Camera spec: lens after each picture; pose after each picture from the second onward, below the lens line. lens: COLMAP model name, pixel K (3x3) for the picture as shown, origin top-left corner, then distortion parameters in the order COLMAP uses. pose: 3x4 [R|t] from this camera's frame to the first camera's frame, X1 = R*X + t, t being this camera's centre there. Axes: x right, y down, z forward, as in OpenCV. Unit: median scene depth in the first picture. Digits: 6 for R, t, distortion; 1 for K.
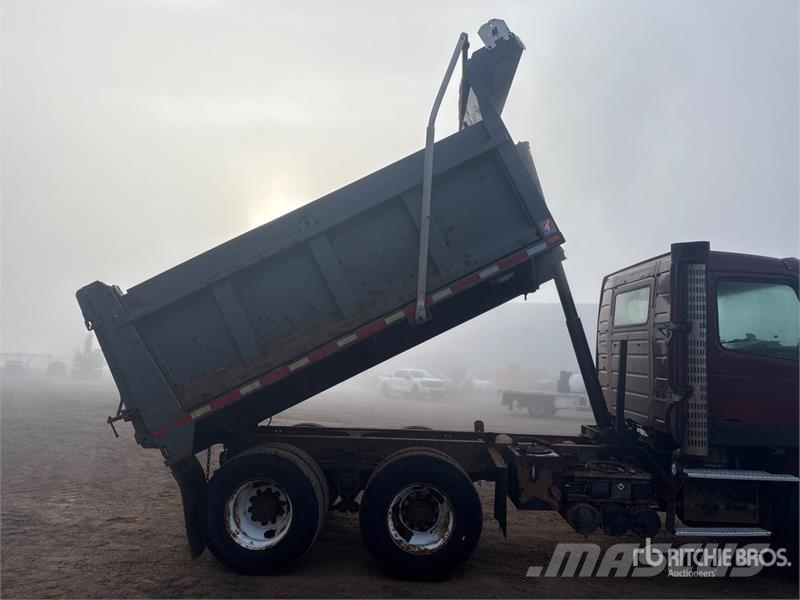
lens RADIAL K [[600.8, 0, 400.0], [0, 600.8, 300.0], [0, 0, 1]] dist [0.044777, -0.036155]
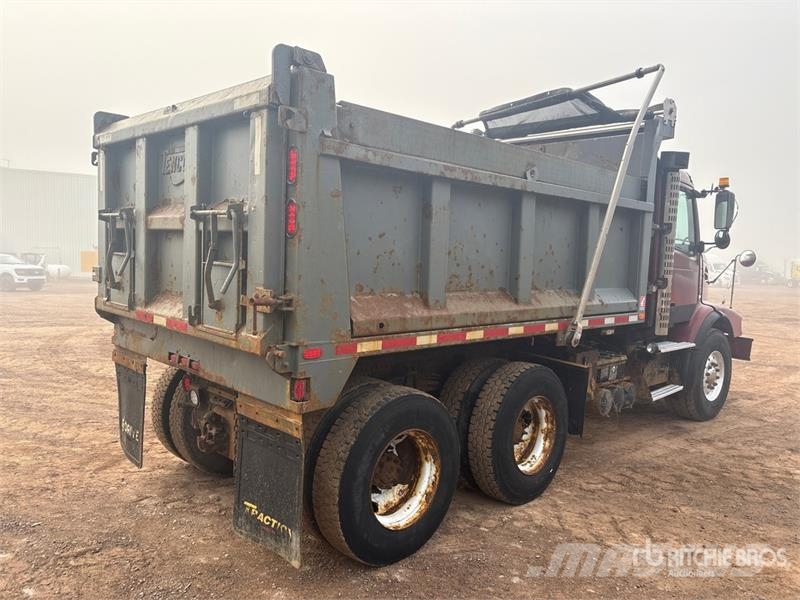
lens RADIAL K [[600.8, 0, 400.0], [0, 600.8, 300.0], [0, 0, 1]] dist [0.044777, -0.036155]
pose [[0.697862, -0.058752, 0.713819, -0.704800], [-0.084933, 0.982810, 0.163926, 0.034238], [-0.711179, -0.175025, 0.680875, 0.550274]]
